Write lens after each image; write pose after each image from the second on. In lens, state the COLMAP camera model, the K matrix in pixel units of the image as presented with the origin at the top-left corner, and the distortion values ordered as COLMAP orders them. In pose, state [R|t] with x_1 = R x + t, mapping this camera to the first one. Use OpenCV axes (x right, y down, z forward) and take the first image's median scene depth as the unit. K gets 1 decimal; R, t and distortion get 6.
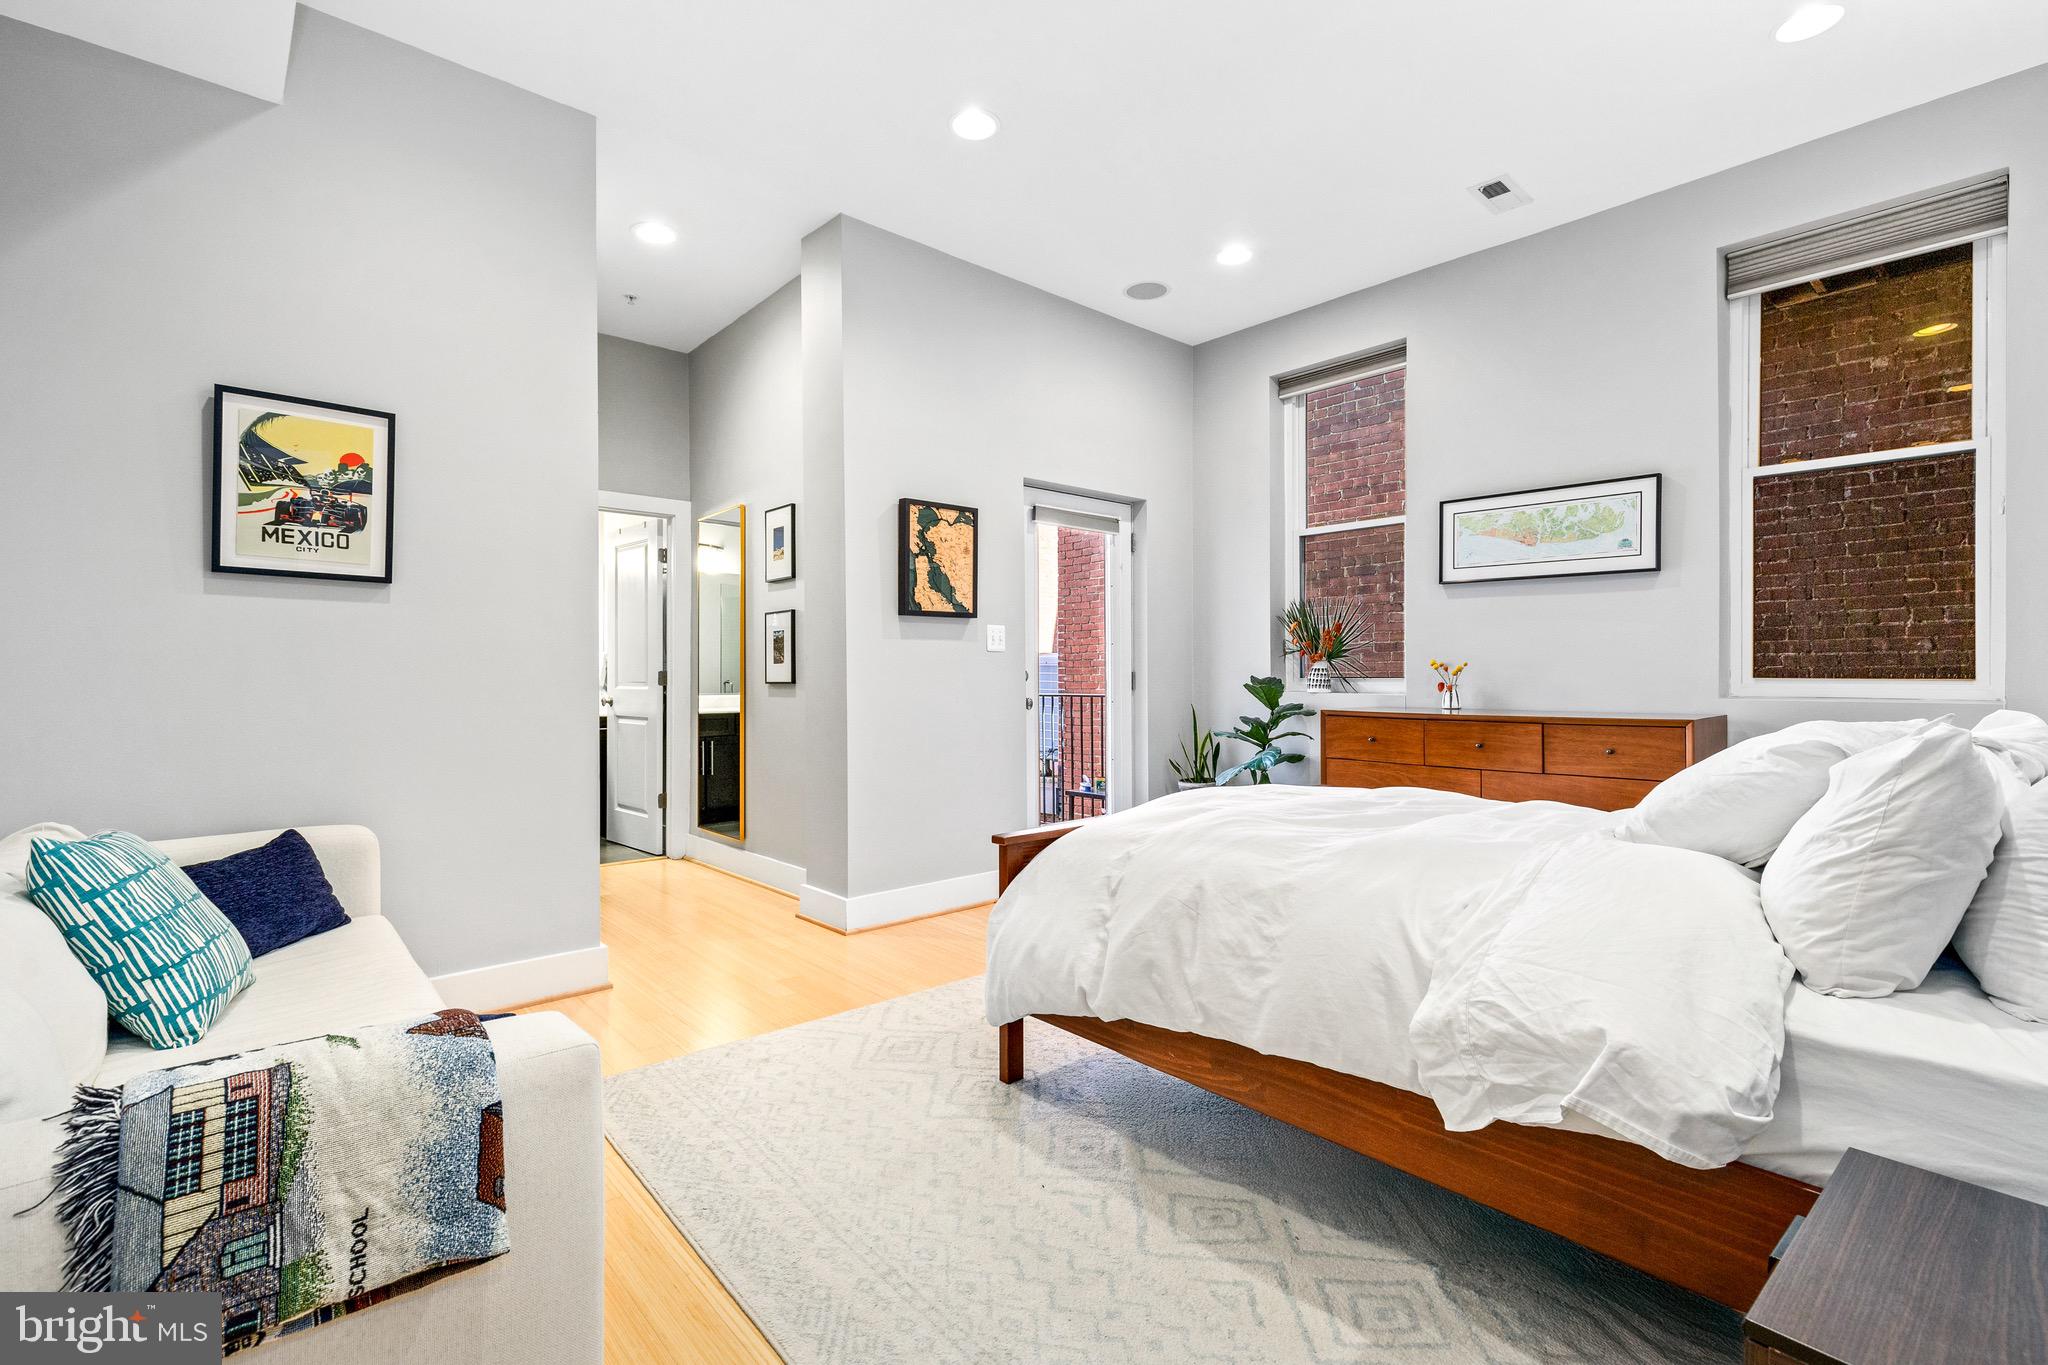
lens RADIAL K [[919.5, 0, 1020.5], [0, 919.5, 676.2], [0, 0, 1]] dist [0.006768, -0.001257]
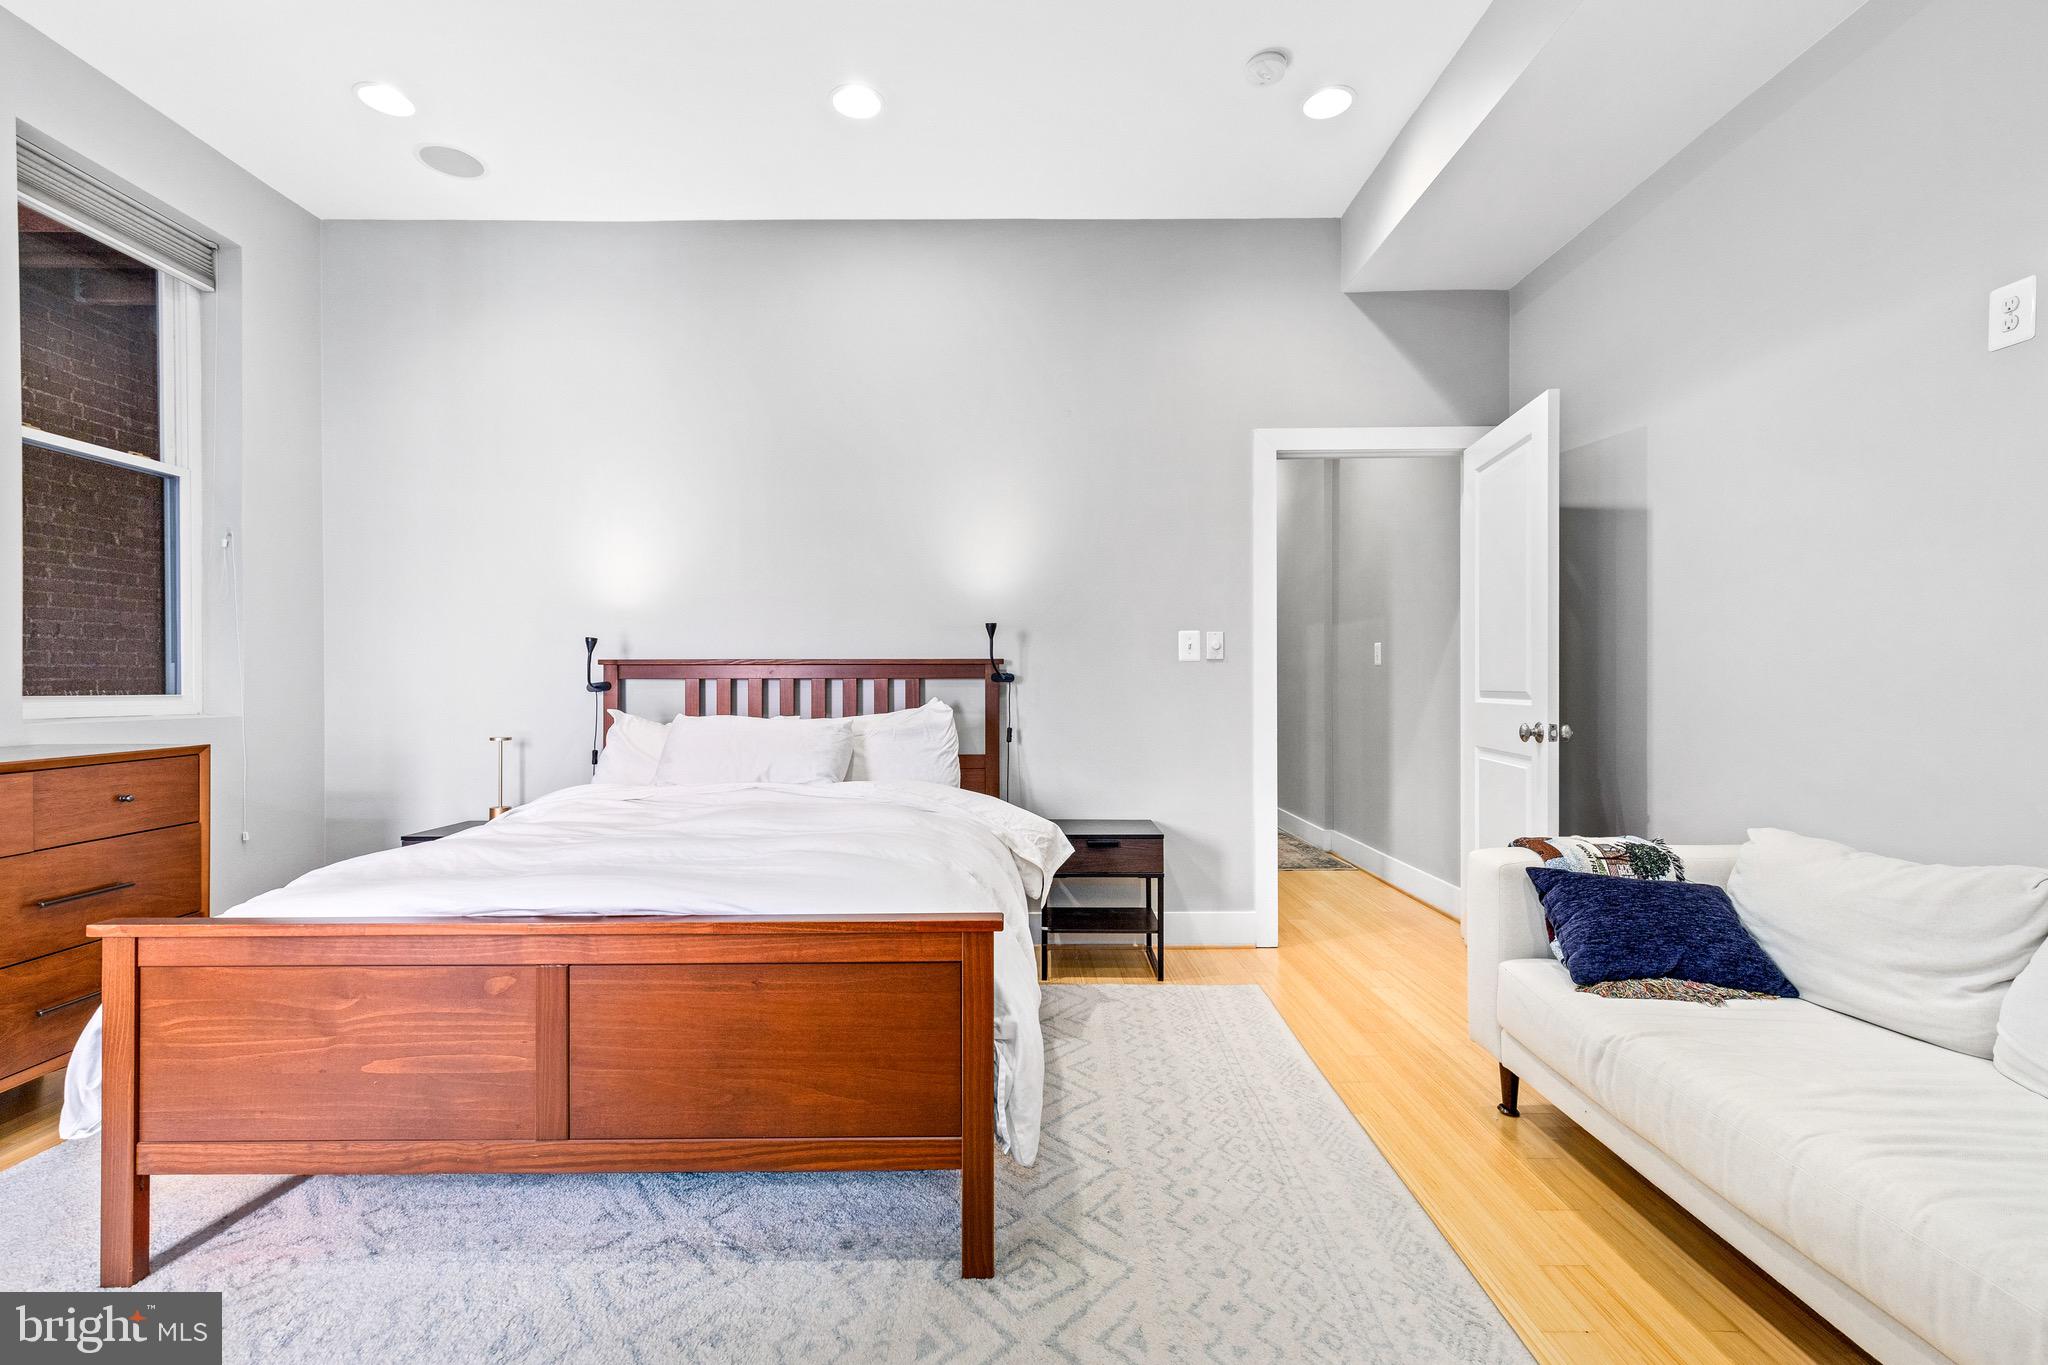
lens RADIAL K [[919.5, 0, 1023.9], [0, 919.5, 687.2], [0, 0, 1]] dist [0.006768, -0.001257]
pose [[-0.761301, -0.001772, 0.648396, -0.361827], [0.000413, 0.999995, 0.003218, -0.006377], [-0.648398, 0.002718, -0.761297, 1.121153]]
